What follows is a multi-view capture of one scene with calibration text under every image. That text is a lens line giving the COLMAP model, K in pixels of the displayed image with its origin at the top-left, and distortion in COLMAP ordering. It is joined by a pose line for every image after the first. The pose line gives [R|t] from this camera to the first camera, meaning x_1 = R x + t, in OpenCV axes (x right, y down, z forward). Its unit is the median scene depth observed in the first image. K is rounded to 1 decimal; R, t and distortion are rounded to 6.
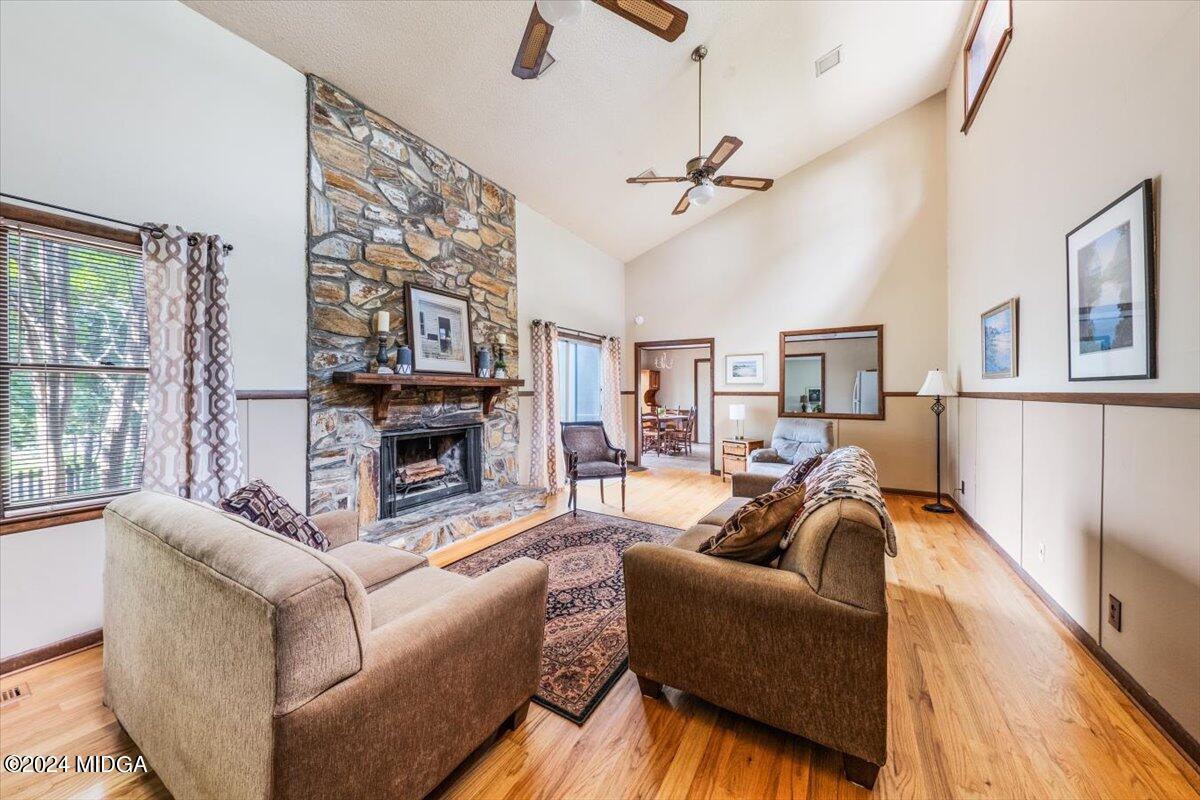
lens RADIAL K [[407.9, 0, 599.0], [0, 407.9, 397.1], [0, 0, 1]] dist [0.014273, -0.010050]
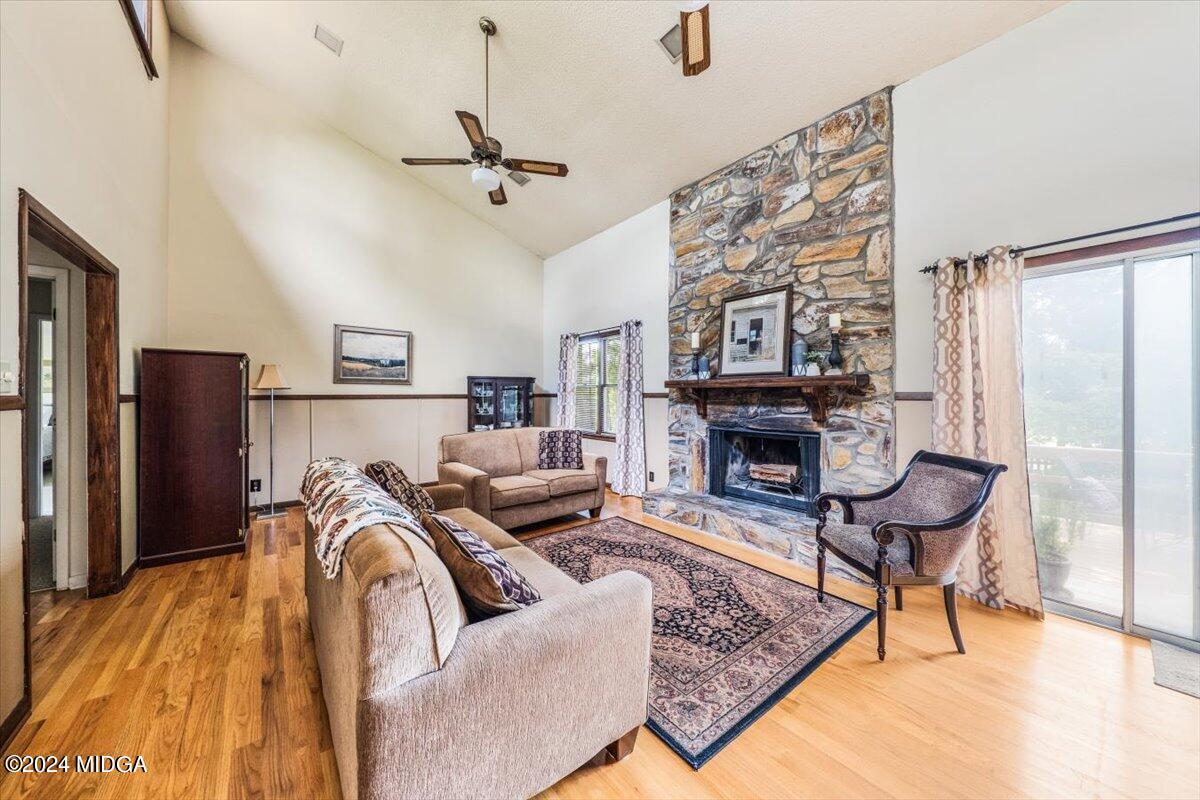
lens RADIAL K [[407.9, 0, 599.0], [0, 407.9, 397.1], [0, 0, 1]] dist [0.014273, -0.010050]
pose [[-0.360410, 0.009274, -0.932748, 0.691195], [-0.009997, 0.999855, 0.013804, -0.014259], [0.932740, 0.014300, -0.360265, 1.017904]]
